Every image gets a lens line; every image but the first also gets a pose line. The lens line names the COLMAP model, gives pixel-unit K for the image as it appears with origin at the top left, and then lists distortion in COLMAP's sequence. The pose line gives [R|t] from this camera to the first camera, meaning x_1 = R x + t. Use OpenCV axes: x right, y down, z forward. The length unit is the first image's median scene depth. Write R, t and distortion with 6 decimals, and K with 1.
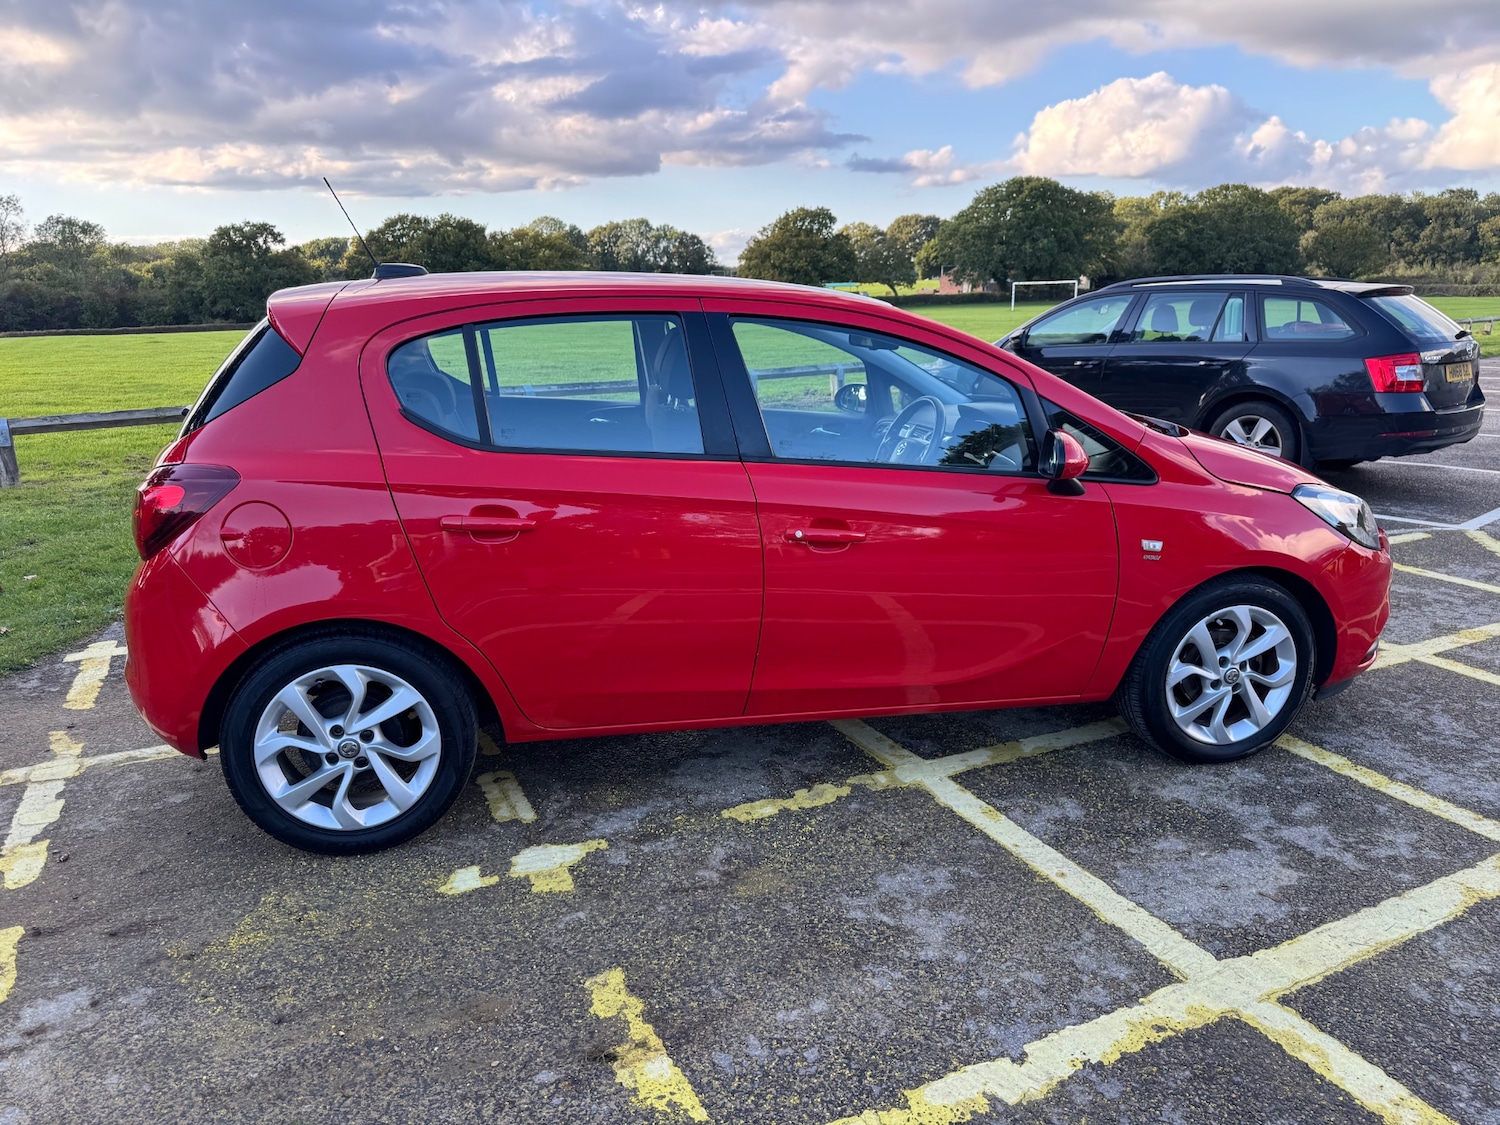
lens RADIAL K [[1058.2, 0, 751.5], [0, 1058.2, 552.0], [0, 0, 1]] dist [0.027557, -0.032049]
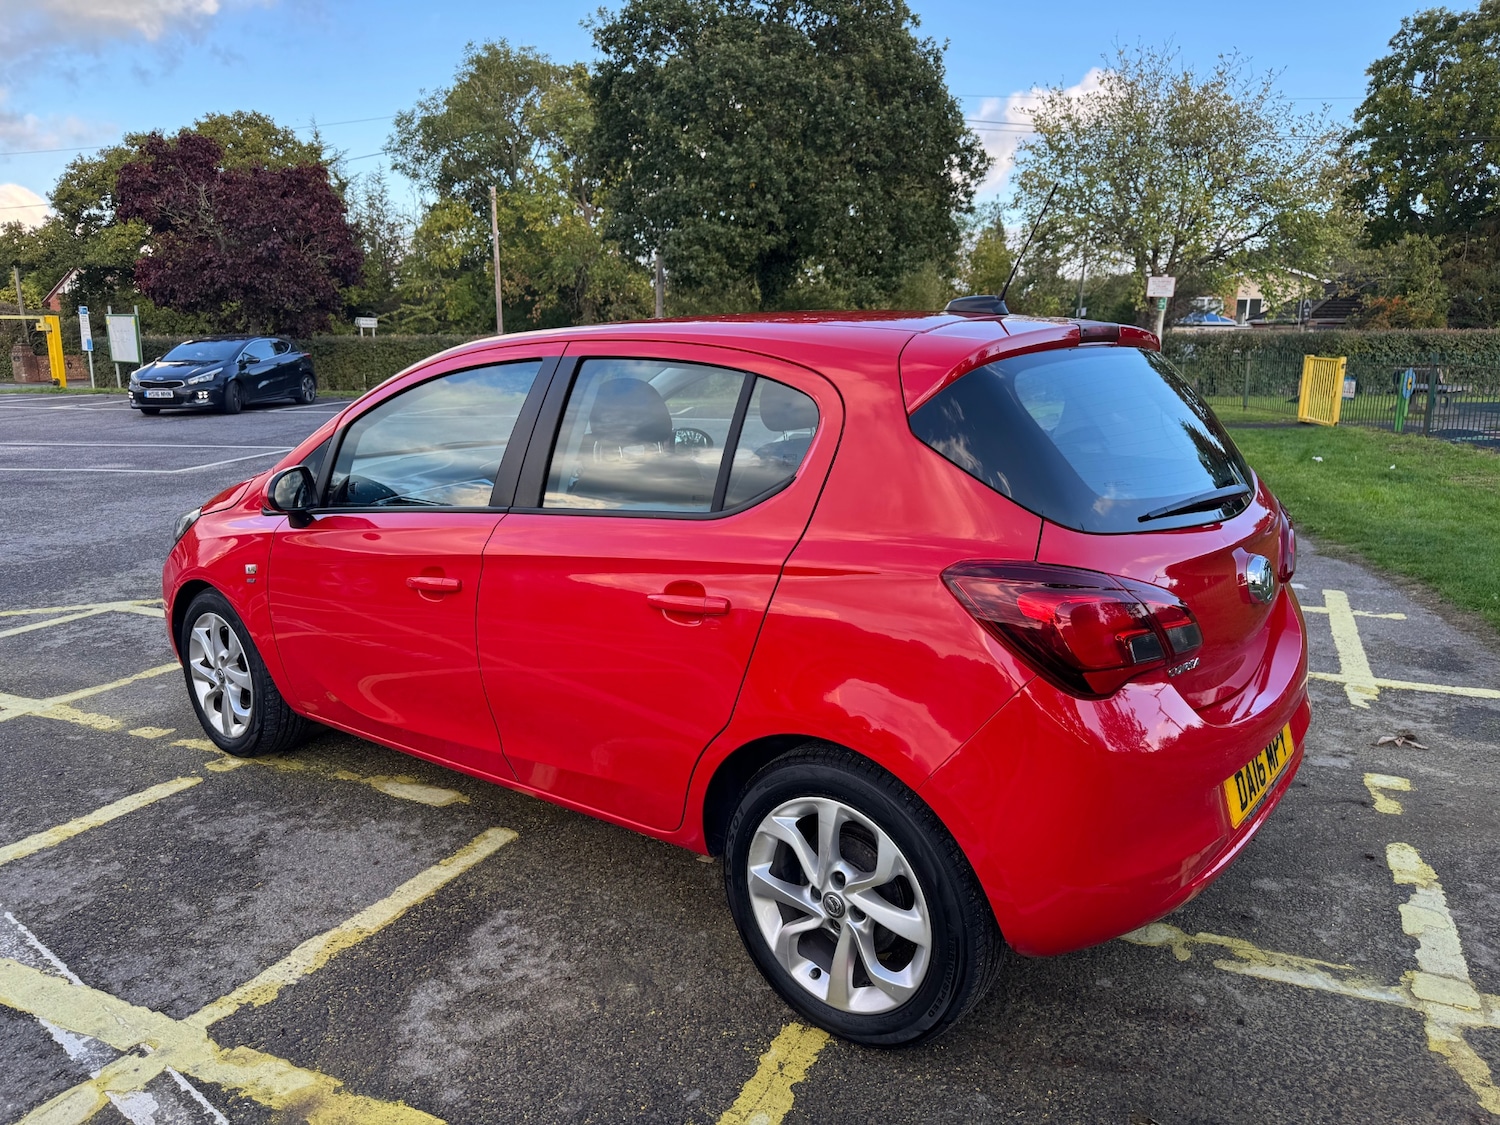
lens RADIAL K [[1065.6, 0, 757.1], [0, 1065.6, 569.9], [0, 0, 1]] dist [0.010735, -0.012568]
pose [[-0.637749, -0.153283, 0.754838, -0.916279], [0.196121, 0.915383, 0.351583, -0.418398], [-0.744857, 0.372261, -0.553723, 1.745232]]
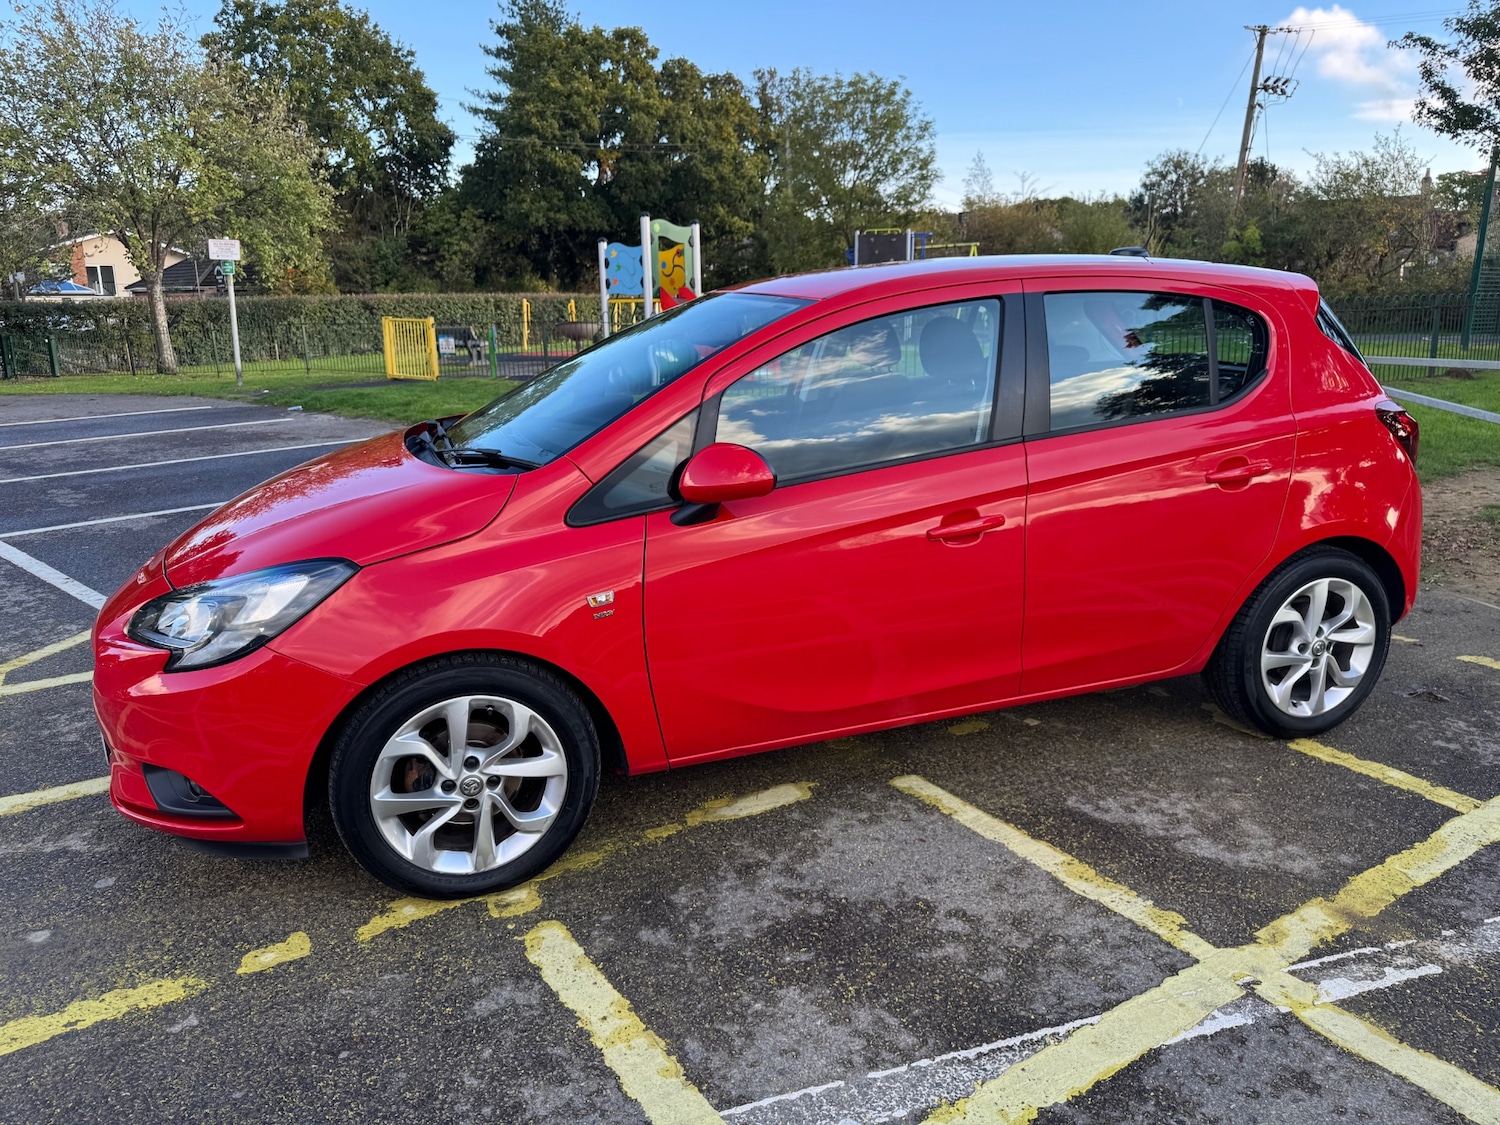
lens RADIAL K [[1056.9, 0, 744.2], [0, 1056.9, 559.9], [0, 0, 1]] dist [0.018745, -0.024581]
pose [[-0.993225, 0.053724, -0.103039, 0.228324], [-0.001269, 0.881640, 0.471920, -0.539400], [0.116197, 0.468854, -0.875599, 2.225835]]
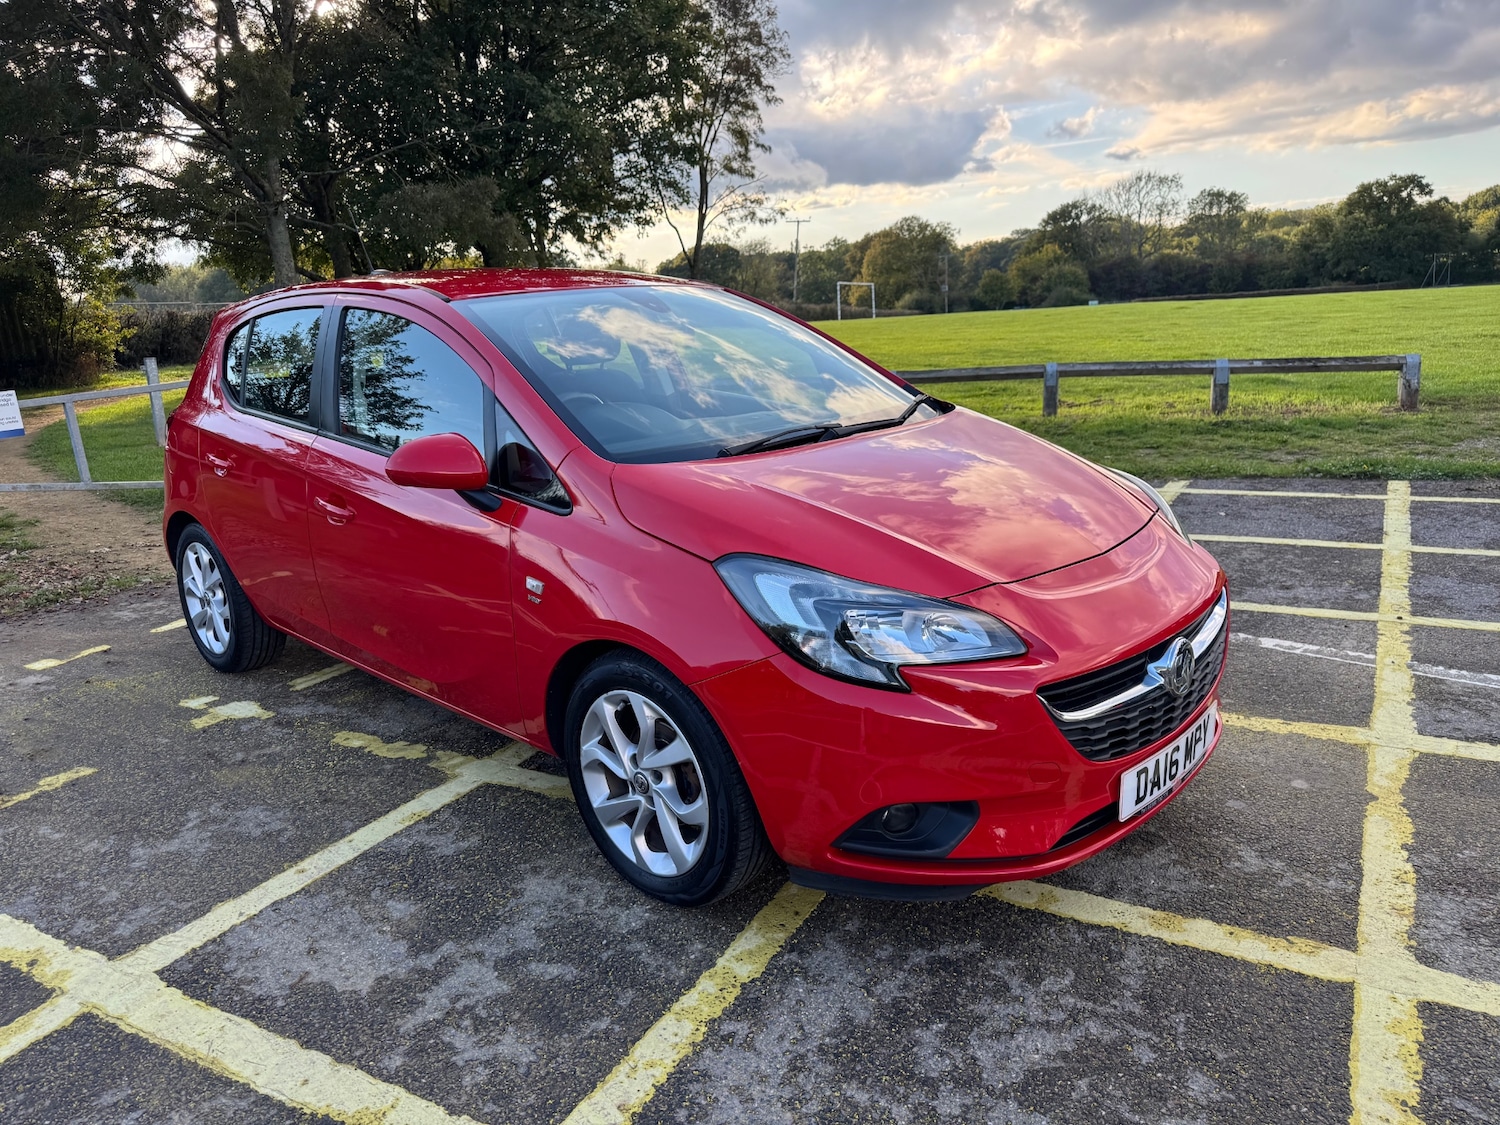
lens RADIAL K [[1063.8, 0, 742.5], [0, 1063.8, 557.6], [0, 0, 1]] dist [0.018950, -0.023966]
pose [[0.561725, 0.181323, -0.807210, 1.131915], [-0.150893, 0.981776, 0.115531, -0.146889], [0.813447, 0.056906, 0.578848, 0.649519]]
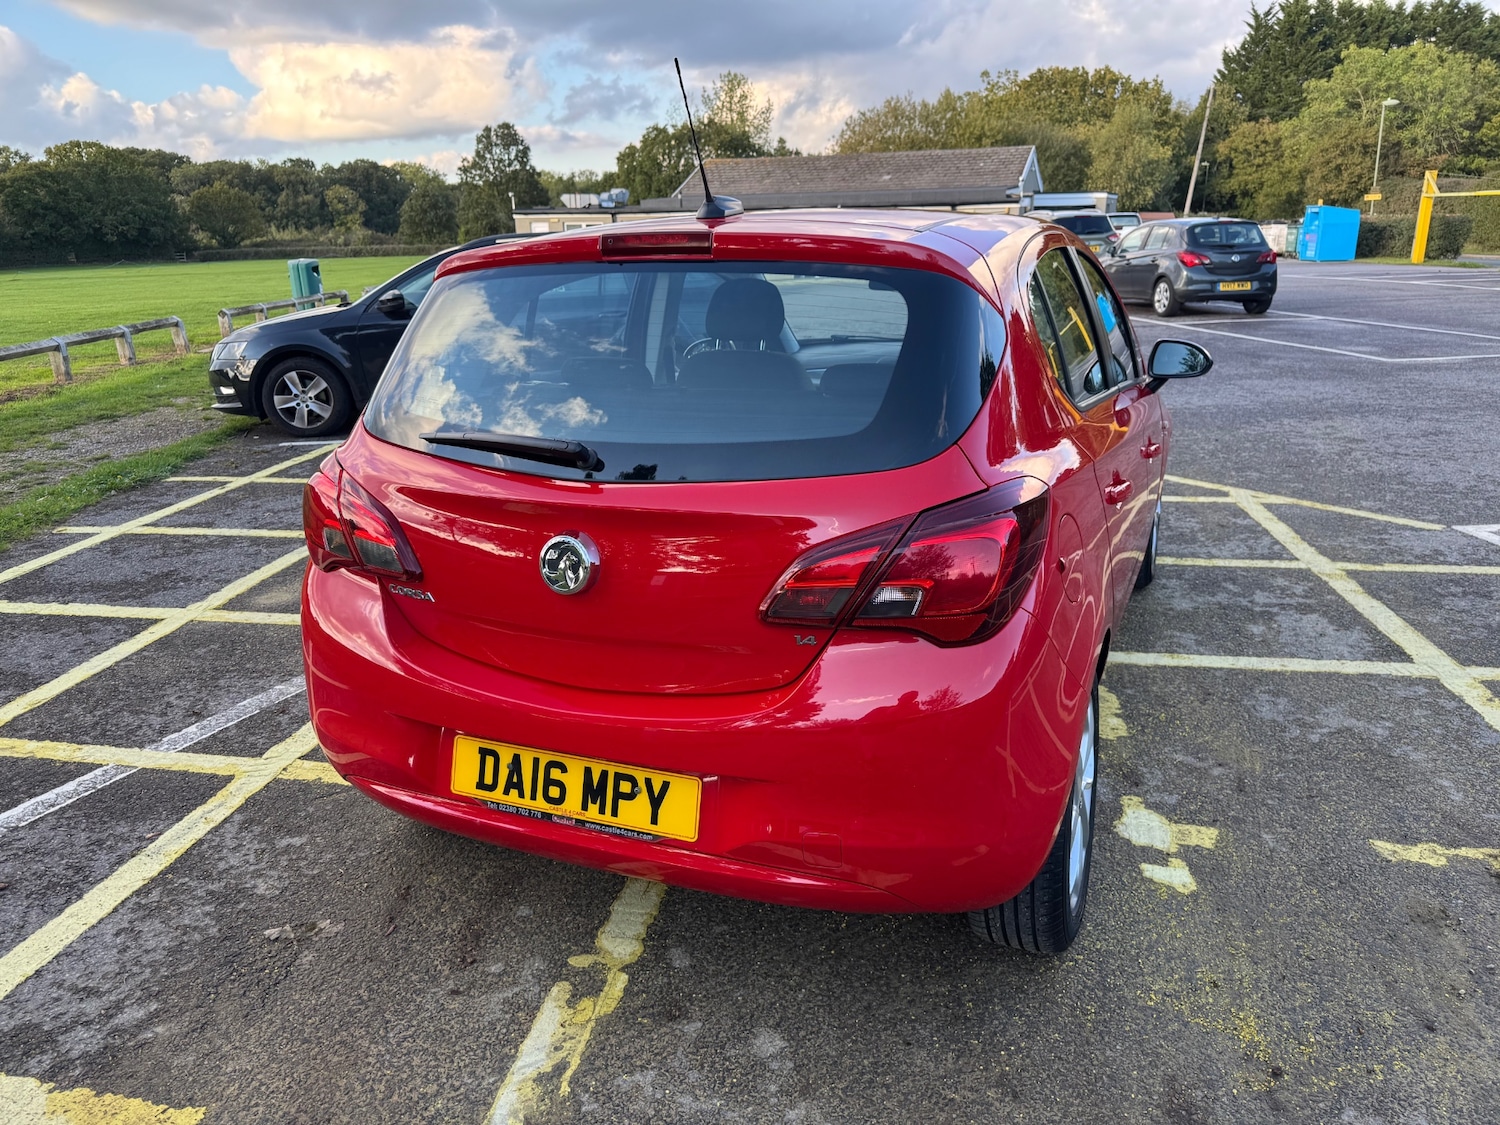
lens RADIAL K [[1070.3, 0, 743.2], [0, 1070.3, 559.1], [0, 0, 1]] dist [0.010464, -0.012573]
pose [[0.585607, -0.240028, 0.774242, -0.984476], [0.213487, 0.967101, 0.138344, -0.139268], [-0.781977, 0.084275, 0.617584, 0.603960]]
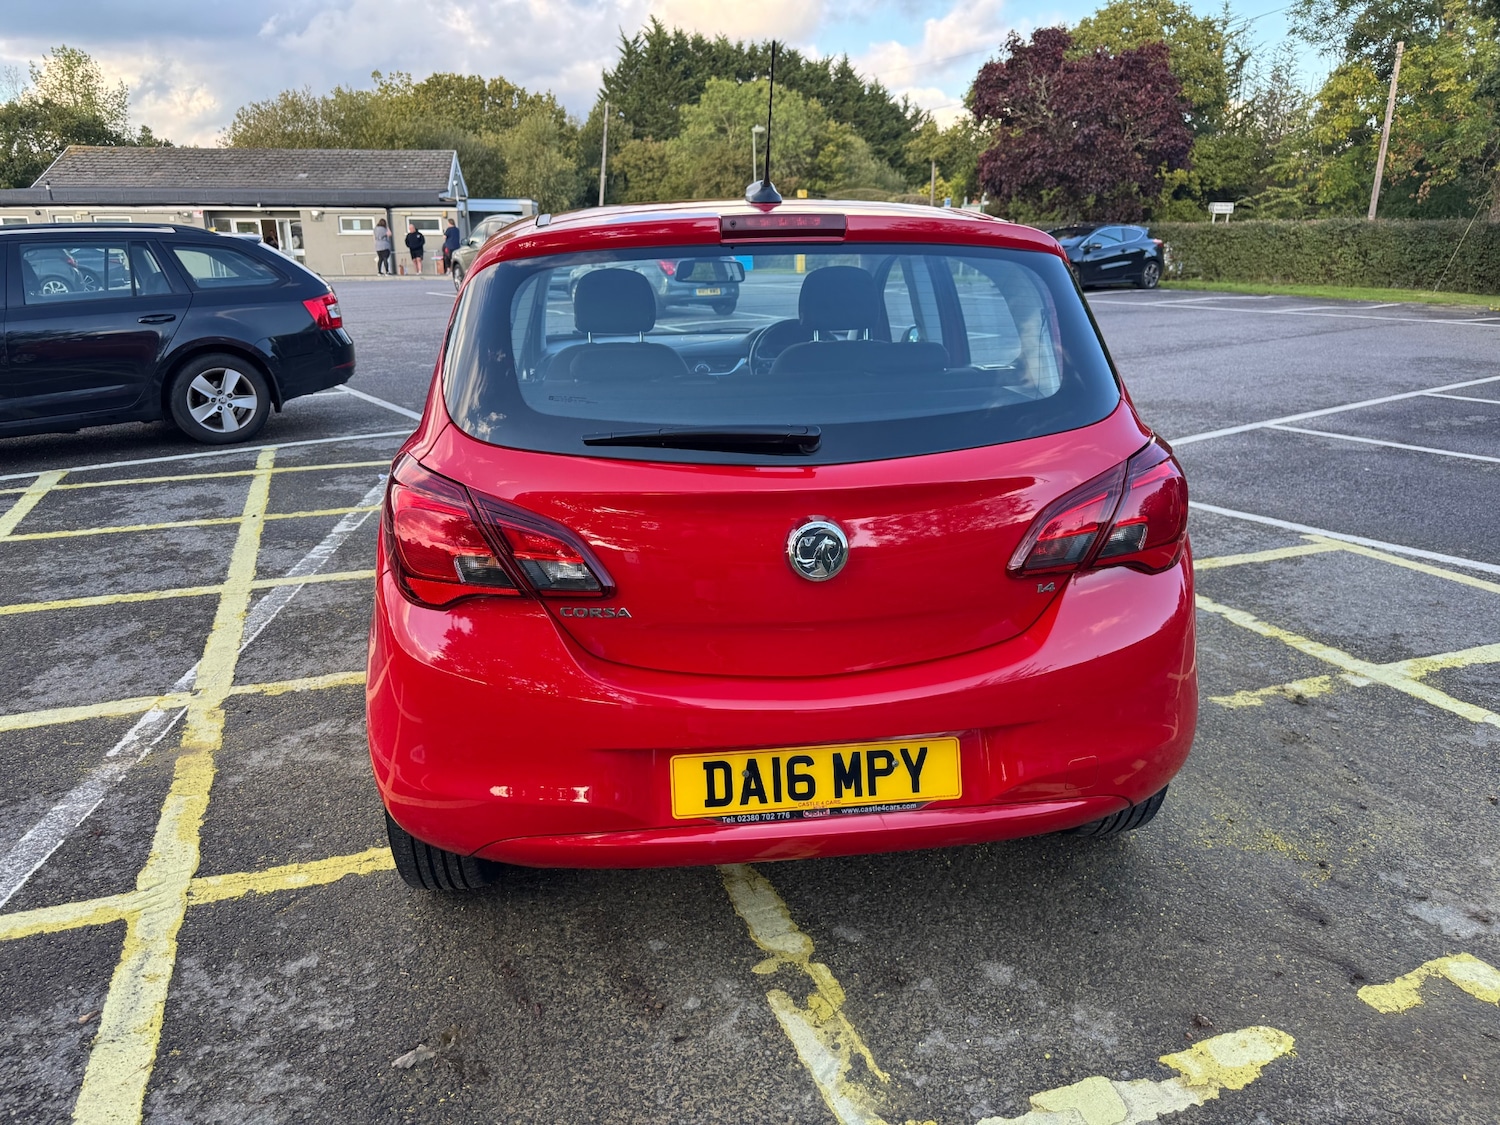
lens RADIAL K [[1069.7, 0, 745.9], [0, 1069.7, 557.7], [0, 0, 1]] dist [0.017333, -0.020702]
pose [[0.101468, -0.283825, 0.953492, -1.145756], [0.248016, 0.935394, 0.252045, -0.229656], [-0.963427, 0.210907, 0.165306, 1.000871]]
